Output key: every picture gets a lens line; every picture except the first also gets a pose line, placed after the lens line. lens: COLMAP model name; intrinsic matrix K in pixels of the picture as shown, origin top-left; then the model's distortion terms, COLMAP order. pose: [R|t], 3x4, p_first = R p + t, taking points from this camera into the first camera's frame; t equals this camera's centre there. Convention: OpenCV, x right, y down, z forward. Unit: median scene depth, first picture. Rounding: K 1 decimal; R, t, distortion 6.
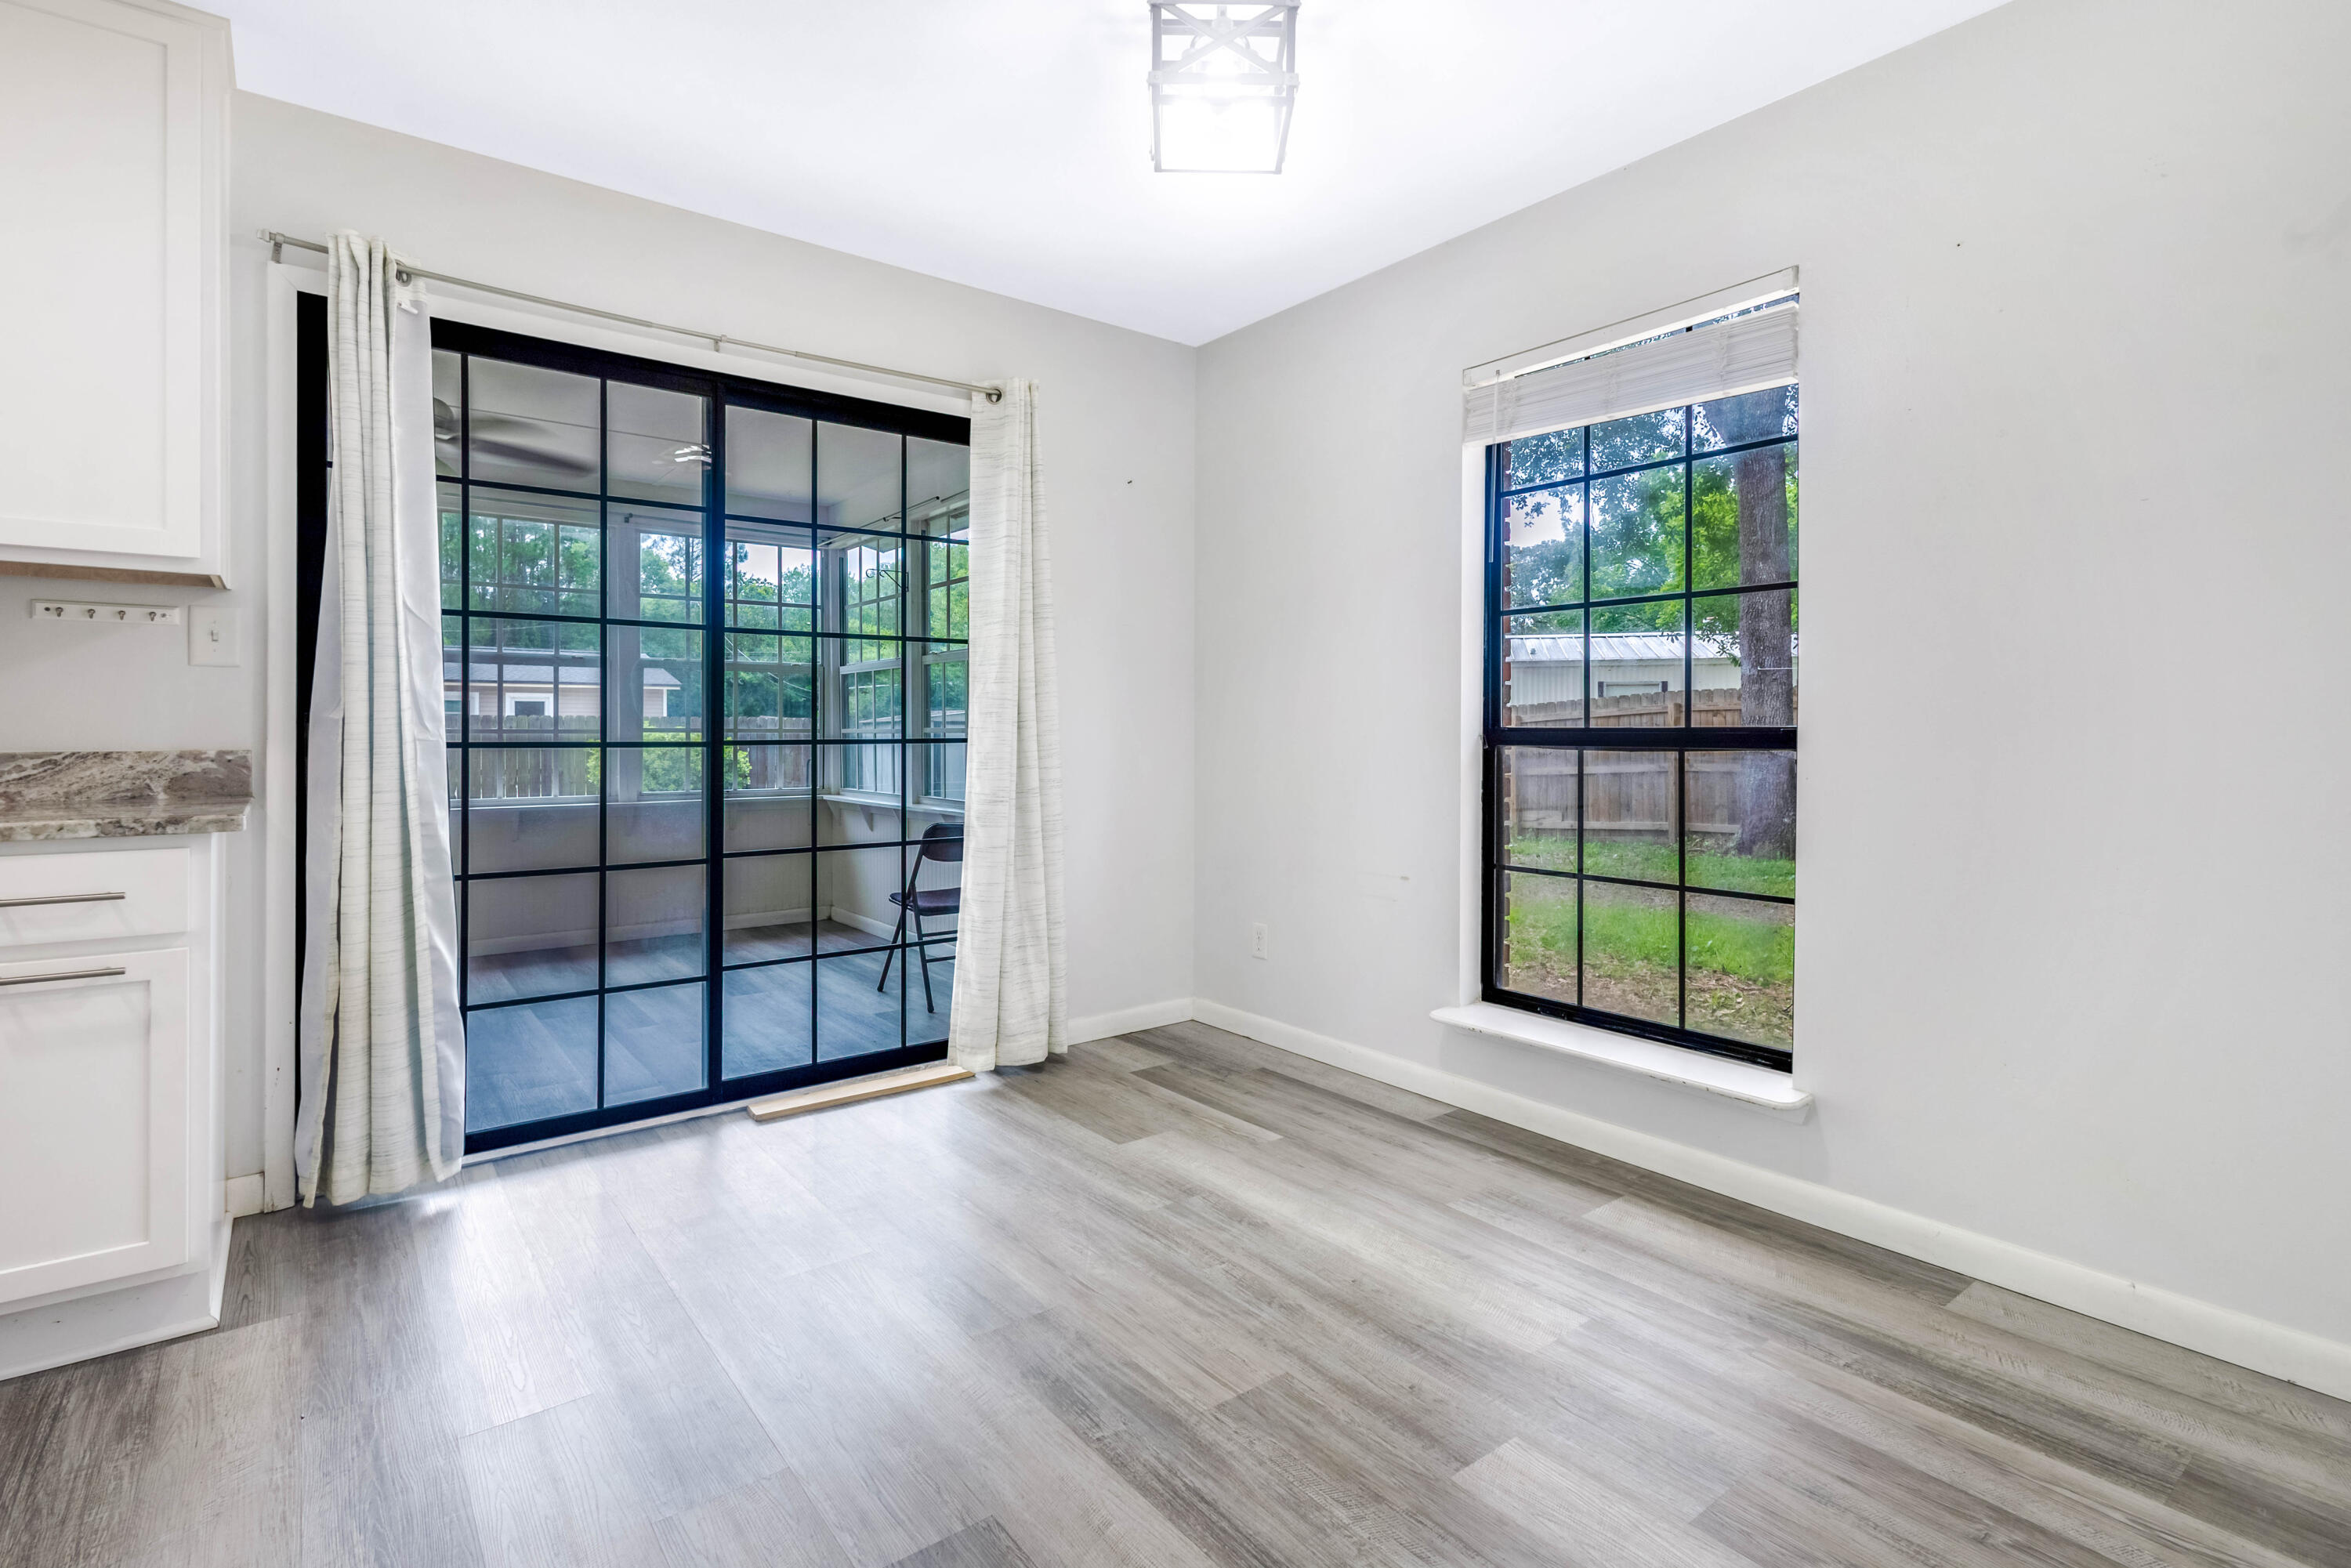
lens RADIAL K [[1097.0, 0, 1173.1], [0, 1097.0, 757.9], [0, 0, 1]] dist [0.021286, -0.008211]
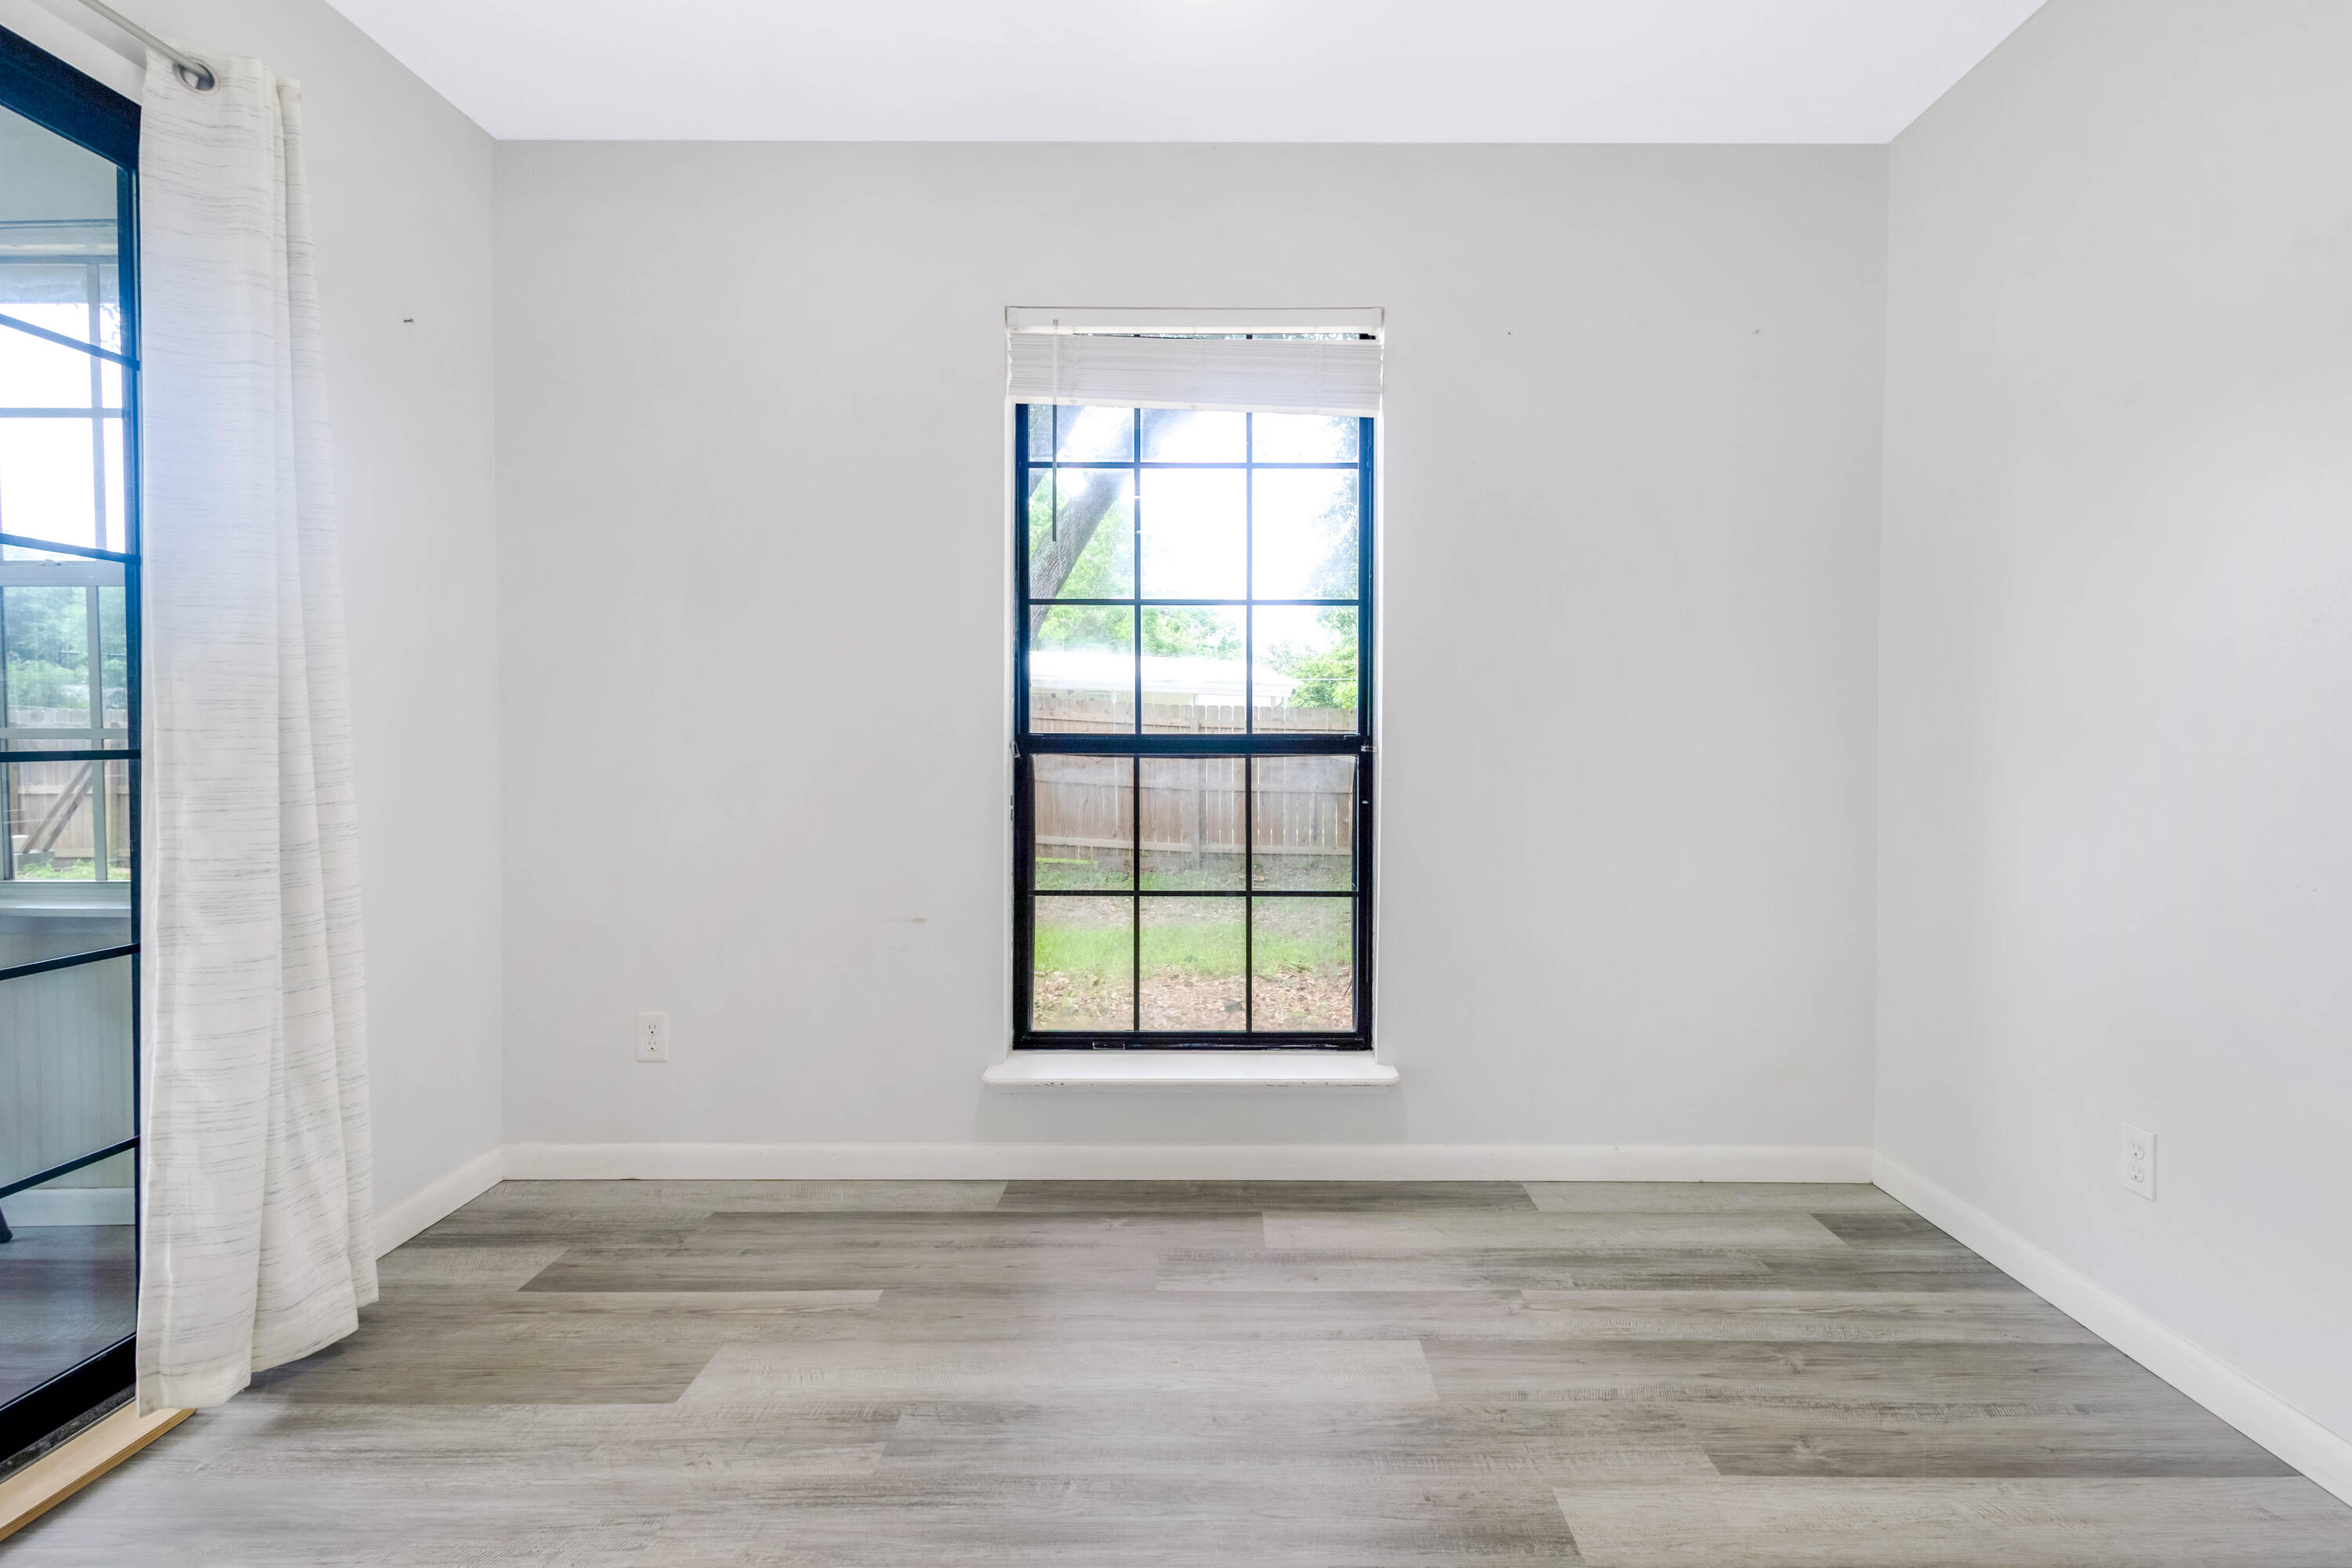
lens RADIAL K [[1144.5, 0, 1208.4], [0, 1144.5, 783.6], [0, 0, 1]] dist [0.007128, 0.000754]
pose [[0.619050, -0.031254, 0.784730, -0.363880], [0.017437, 0.999508, 0.026053, -0.009997], [-0.785158, -0.002445, 0.619290, 0.364351]]
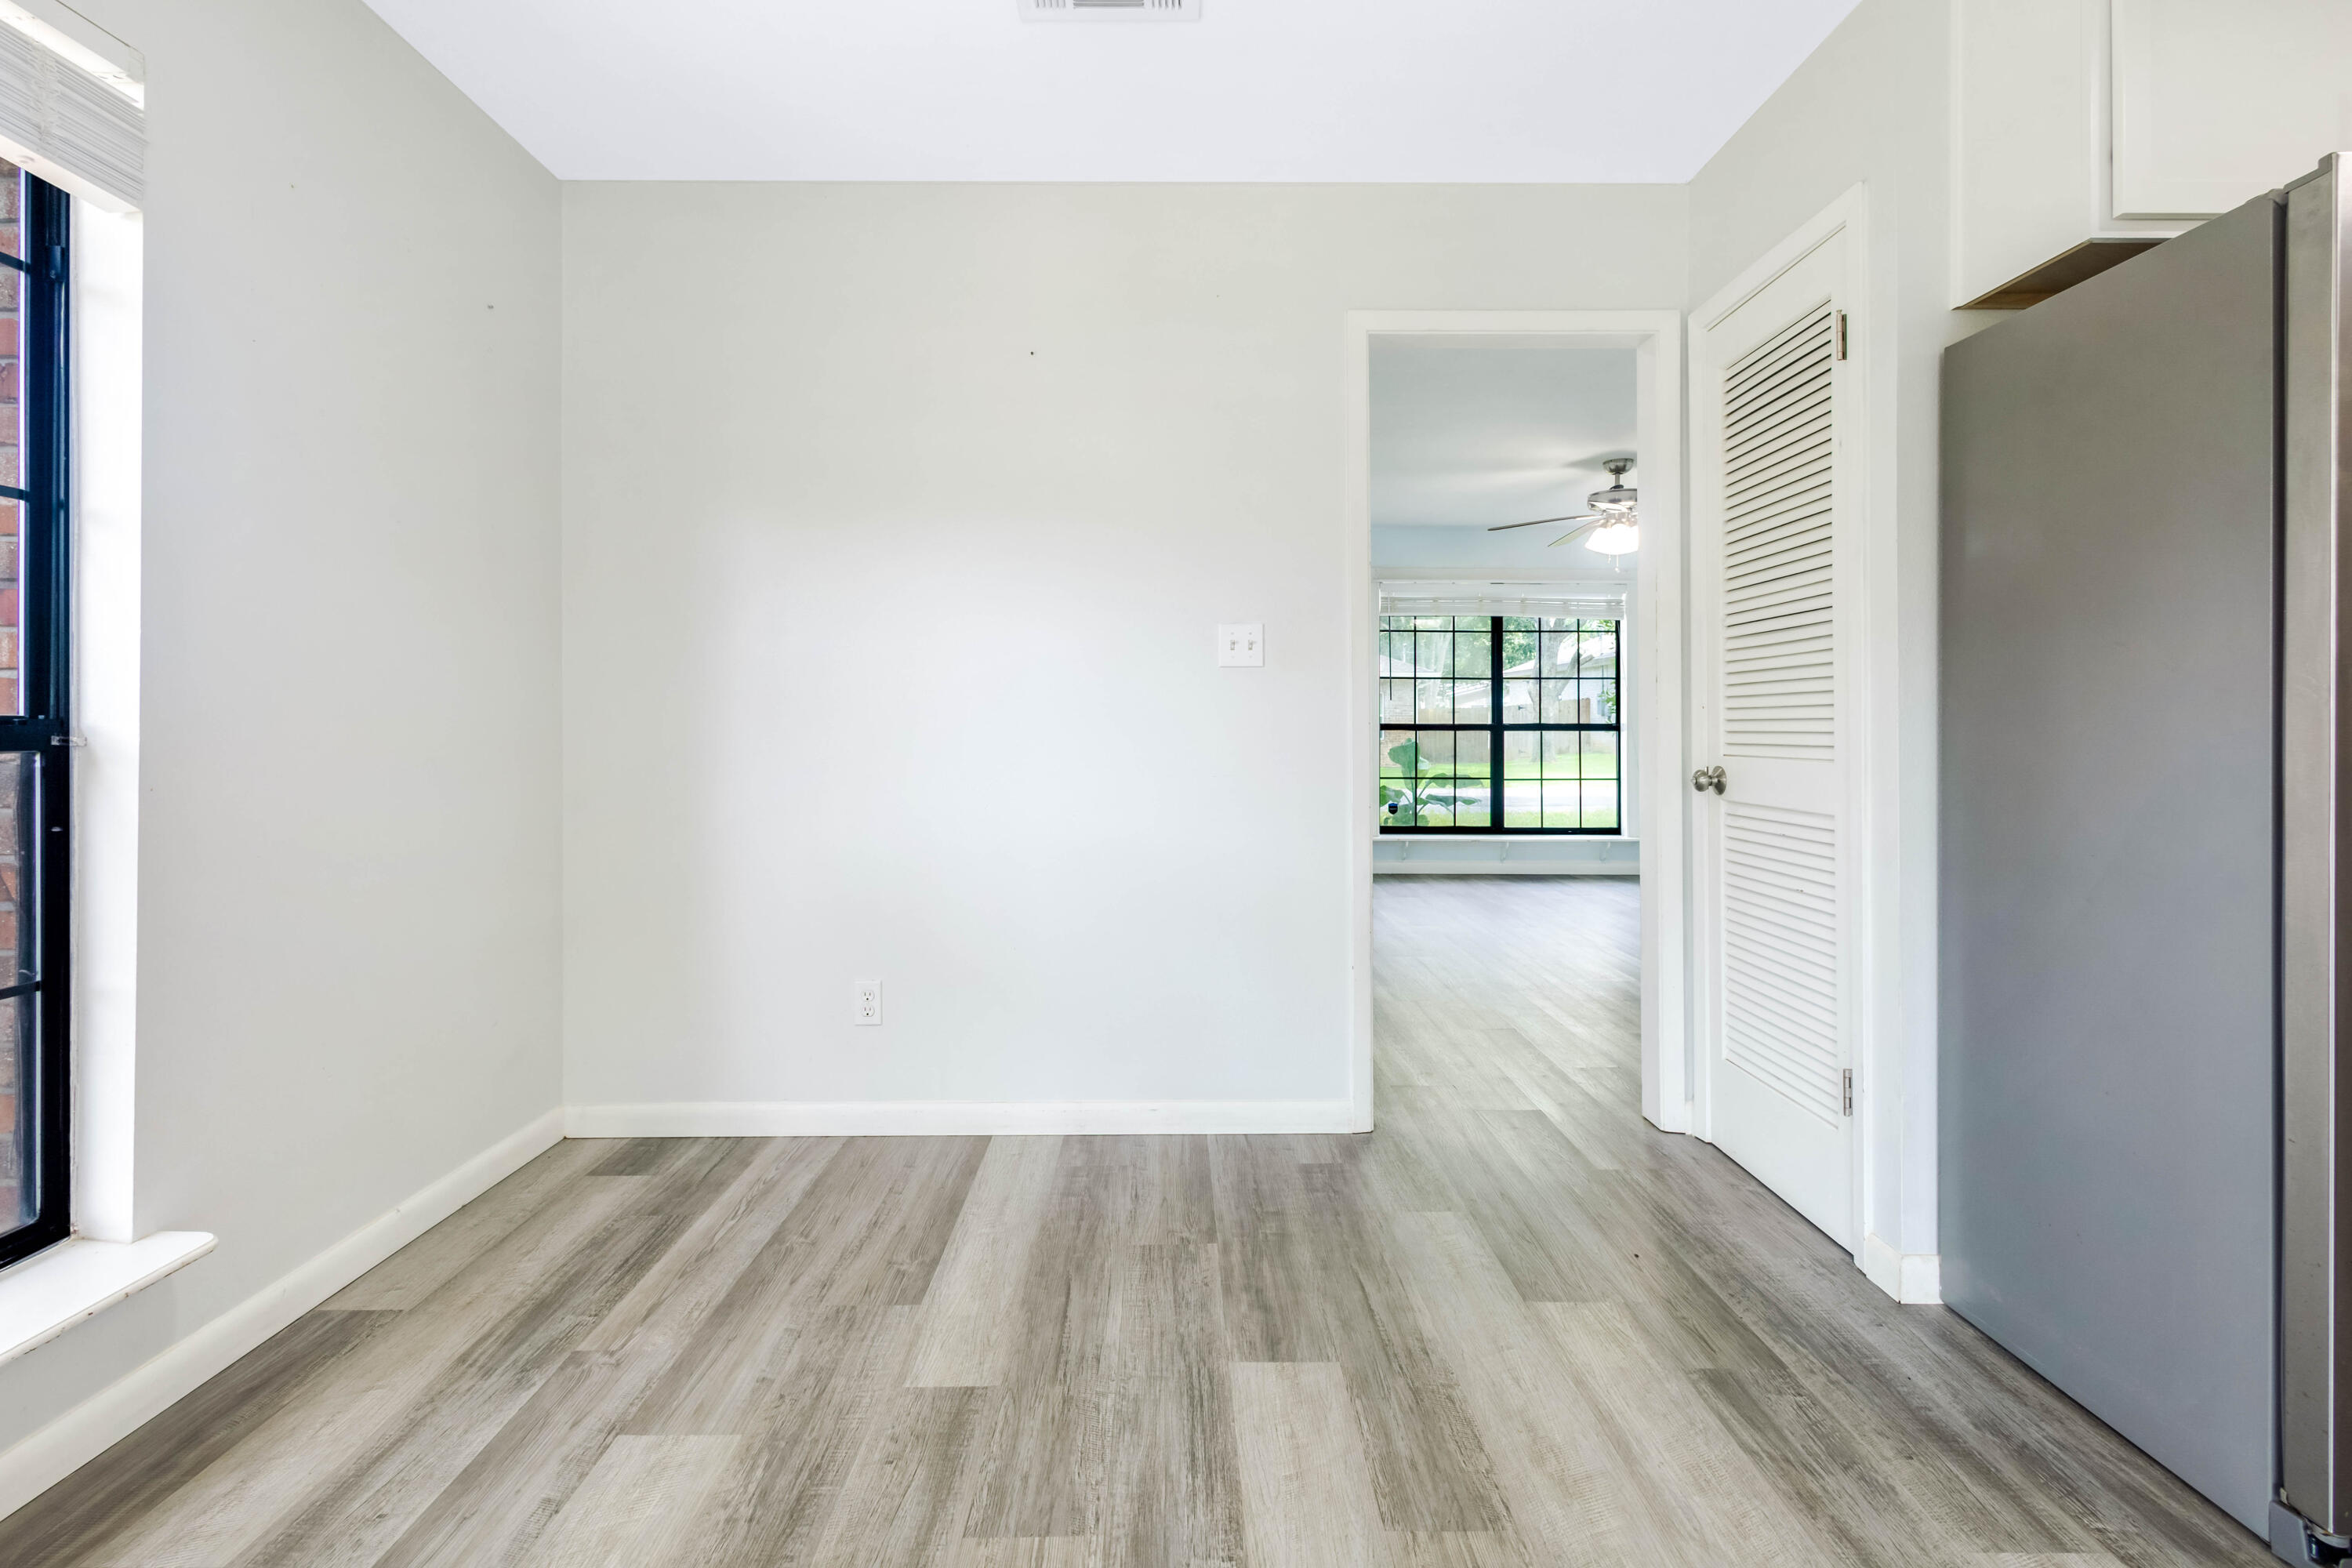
lens RADIAL K [[1135.1, 0, 1170.0], [0, 1135.1, 720.1], [0, 0, 1]] dist [0.000491, -0.000572]
pose [[-0.792651, 0.003794, 0.609664, -0.326017], [0.016355, 0.999753, 0.015042, -0.021377], [-0.609456, 0.021894, -0.792518, 0.988427]]
